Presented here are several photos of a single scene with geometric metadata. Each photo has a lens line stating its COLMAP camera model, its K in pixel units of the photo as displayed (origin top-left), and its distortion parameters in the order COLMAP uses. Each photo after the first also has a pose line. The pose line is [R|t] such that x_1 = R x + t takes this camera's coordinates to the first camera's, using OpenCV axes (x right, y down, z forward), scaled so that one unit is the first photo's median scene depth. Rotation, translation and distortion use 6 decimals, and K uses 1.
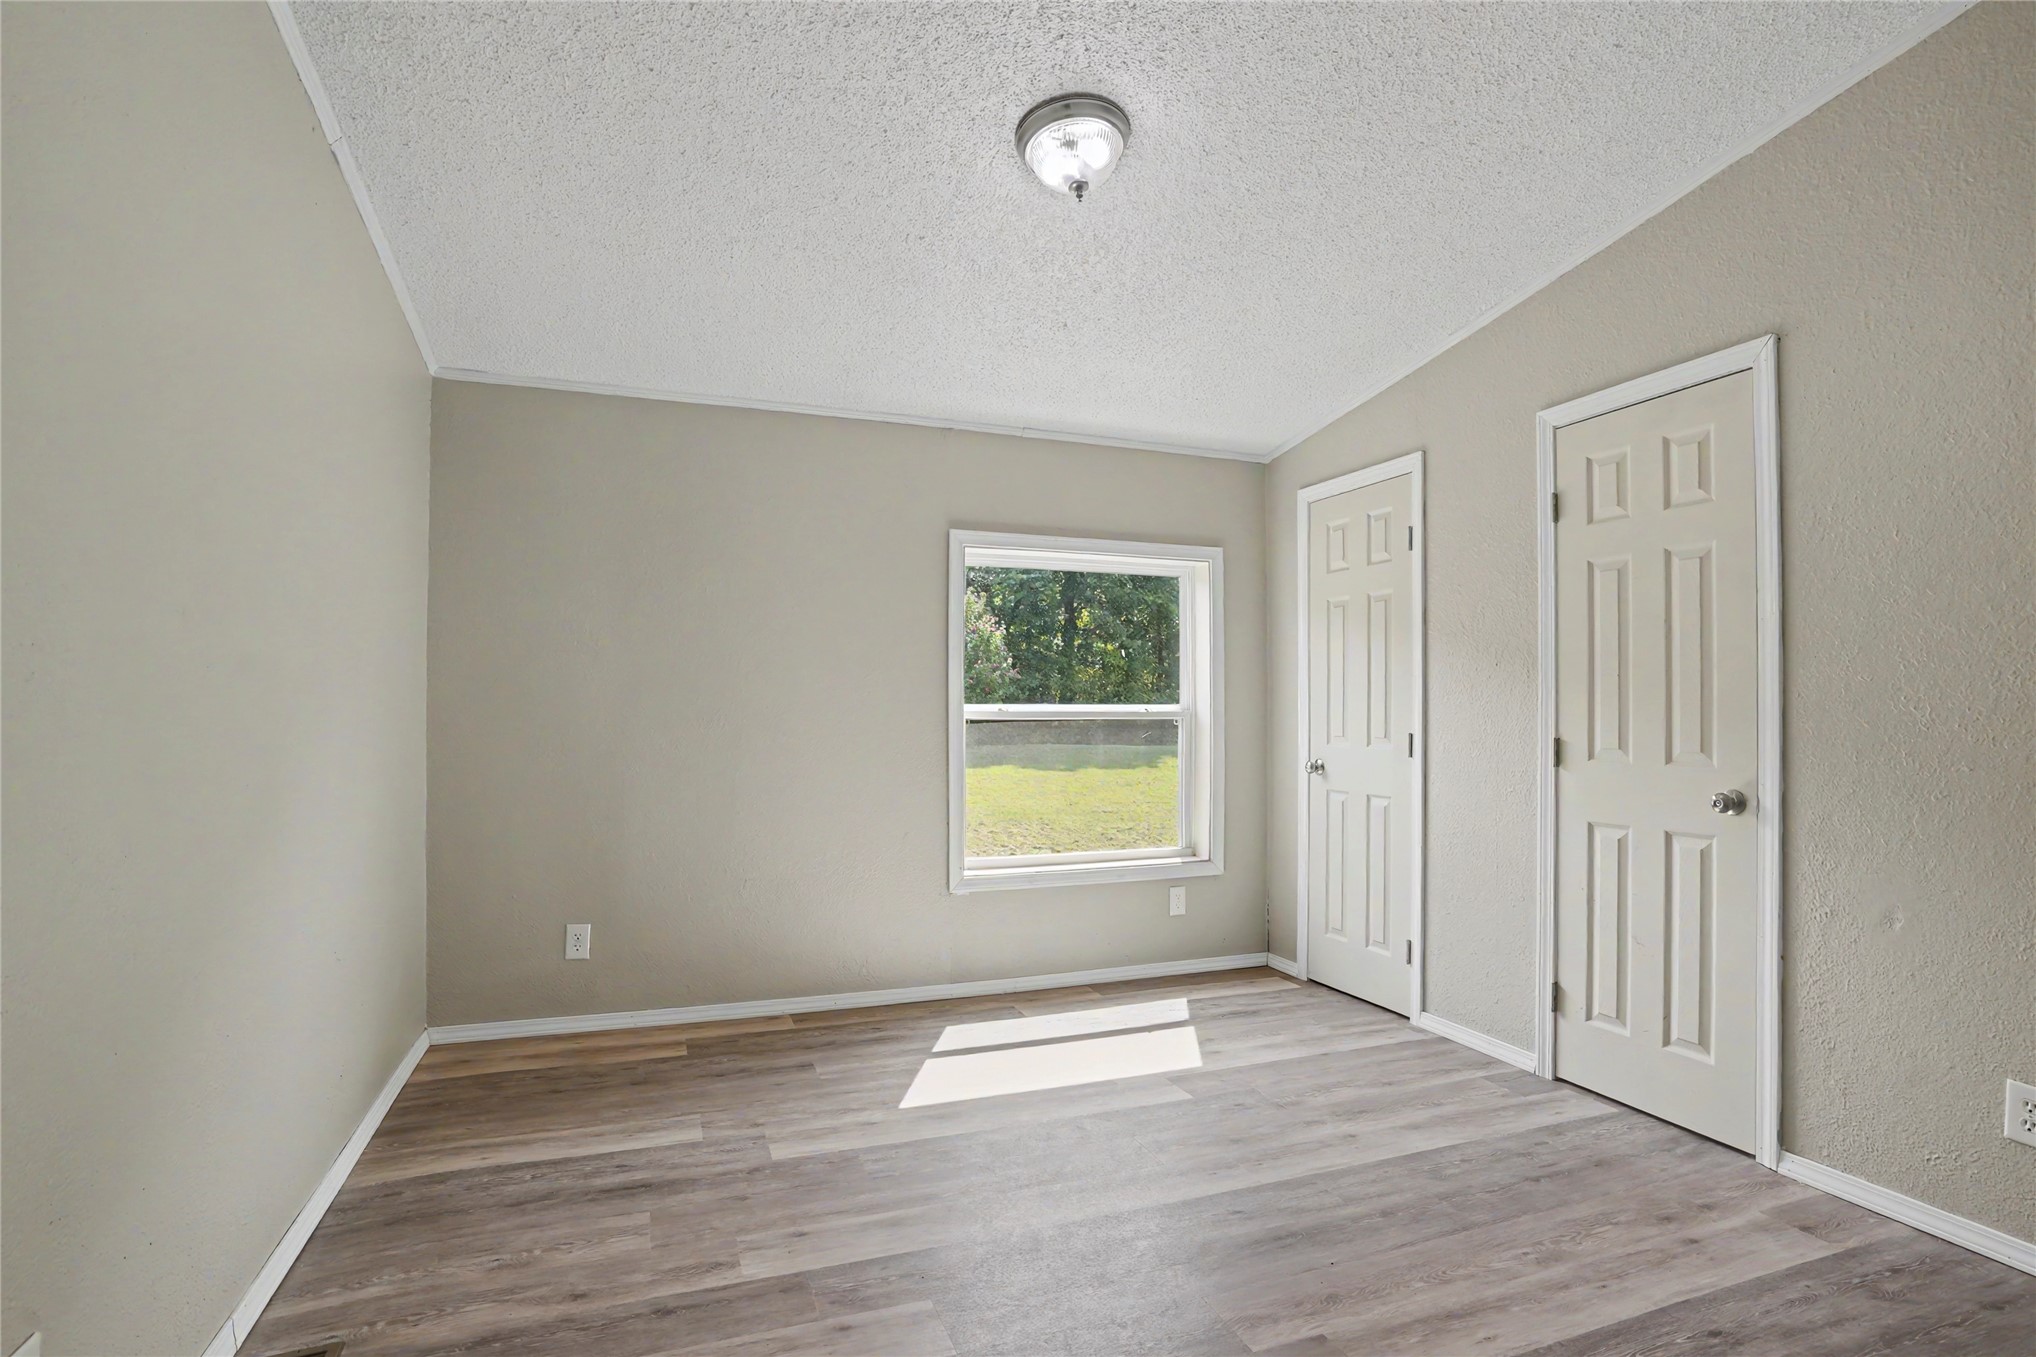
lens RADIAL K [[963.0, 0, 1018.0], [0, 963.0, 678.5], [0, 0, 1]] dist [-0.064845, 0.026412]
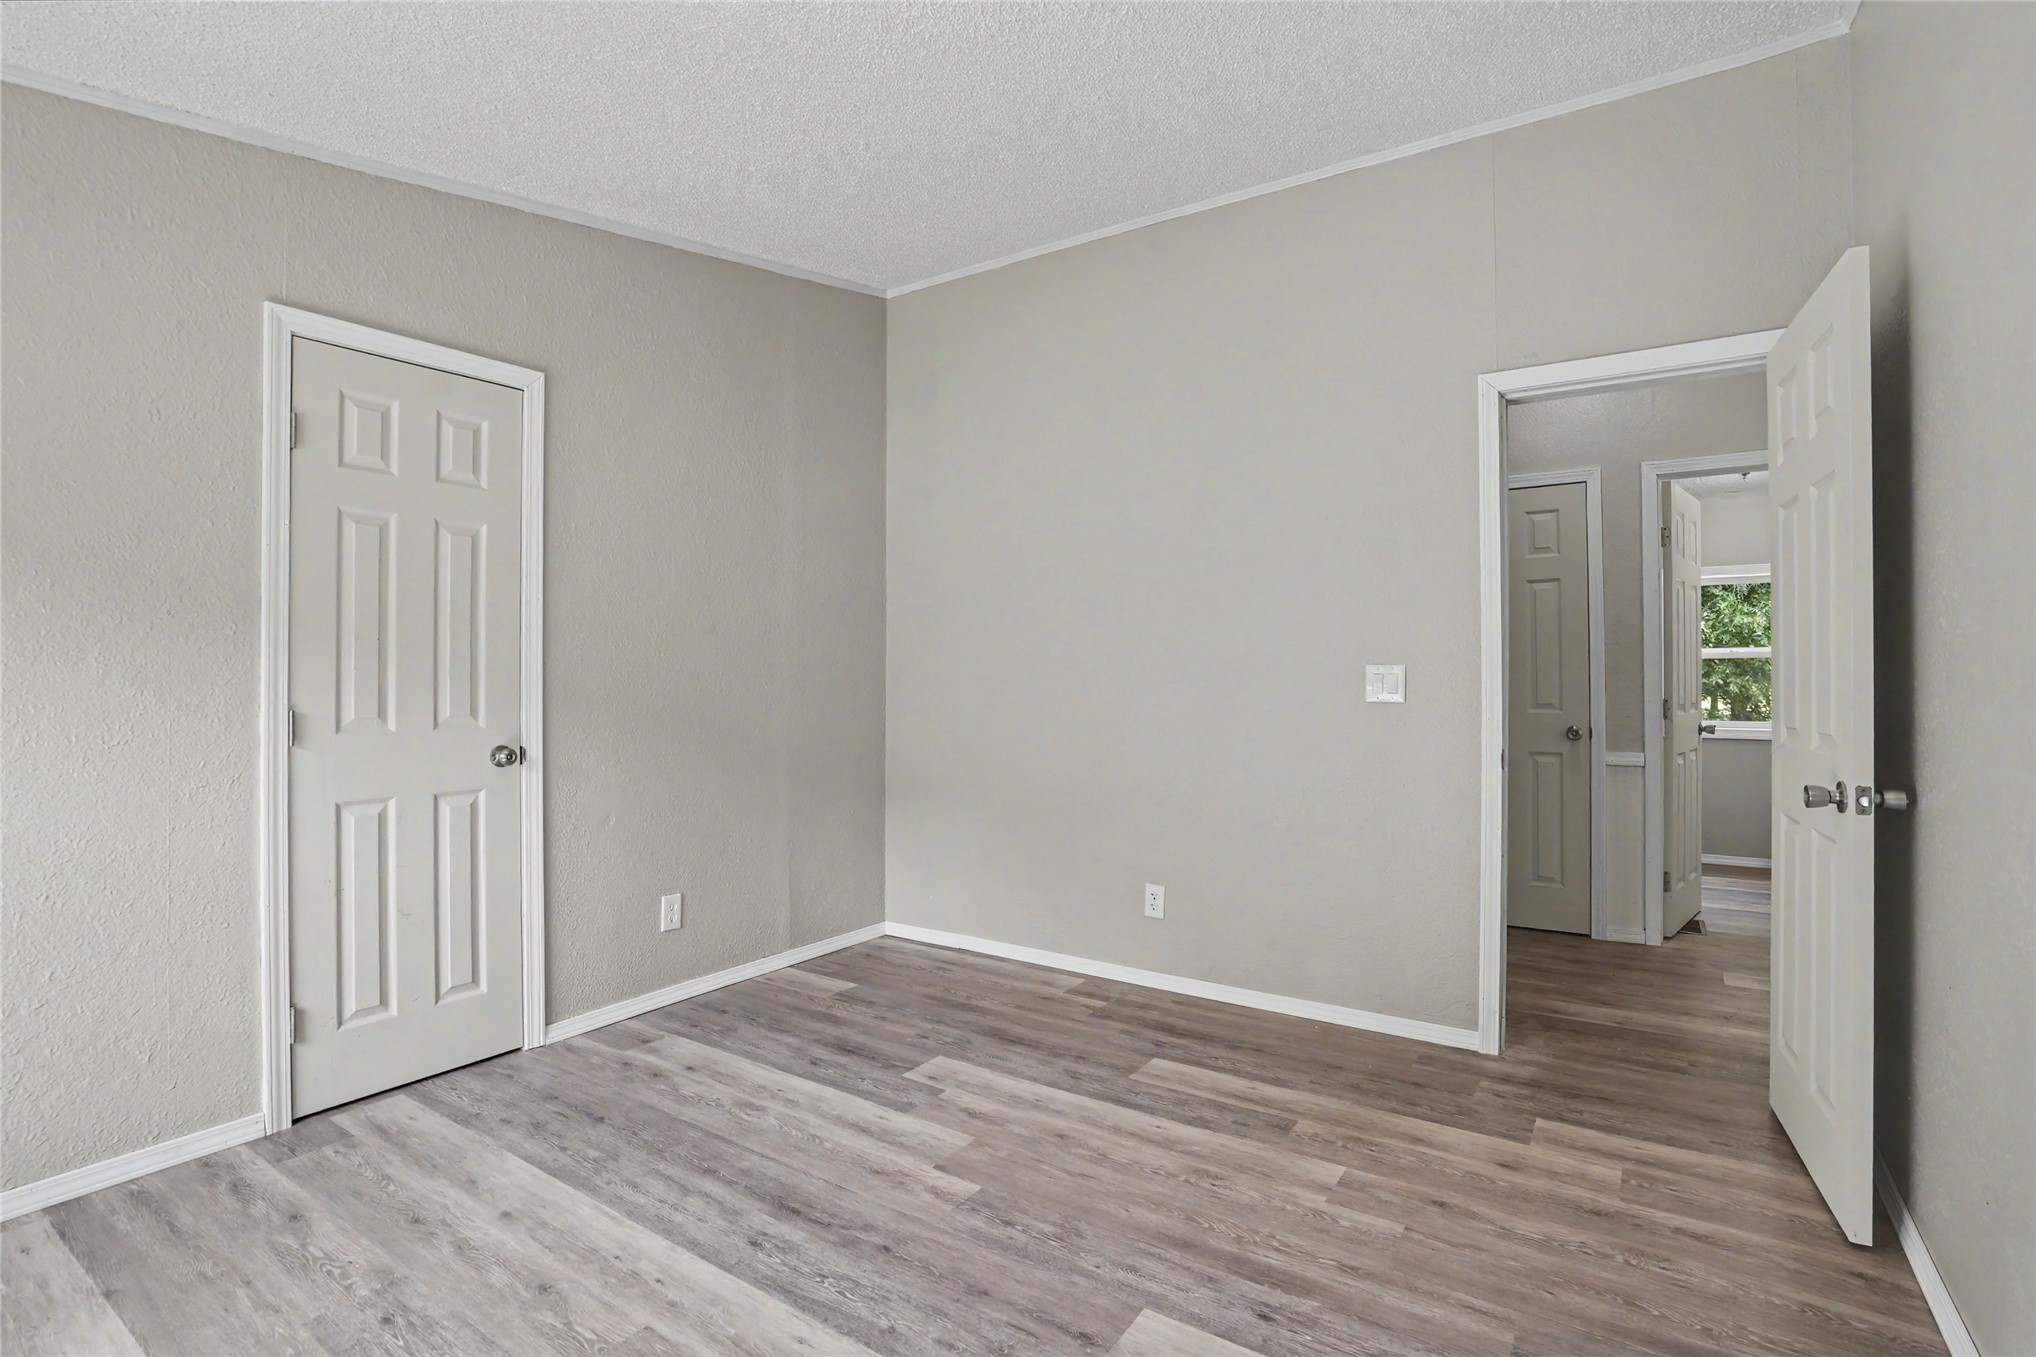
lens RADIAL K [[963.0, 0, 1018.0], [0, 963.0, 678.5], [0, 0, 1]] dist [-0.064845, 0.026412]
pose [[-0.565886, -0.008016, 0.824445, -0.533481], [-0.028252, 0.999554, -0.009673, 0.029025], [-0.823999, -0.028766, -0.565860, 1.099489]]
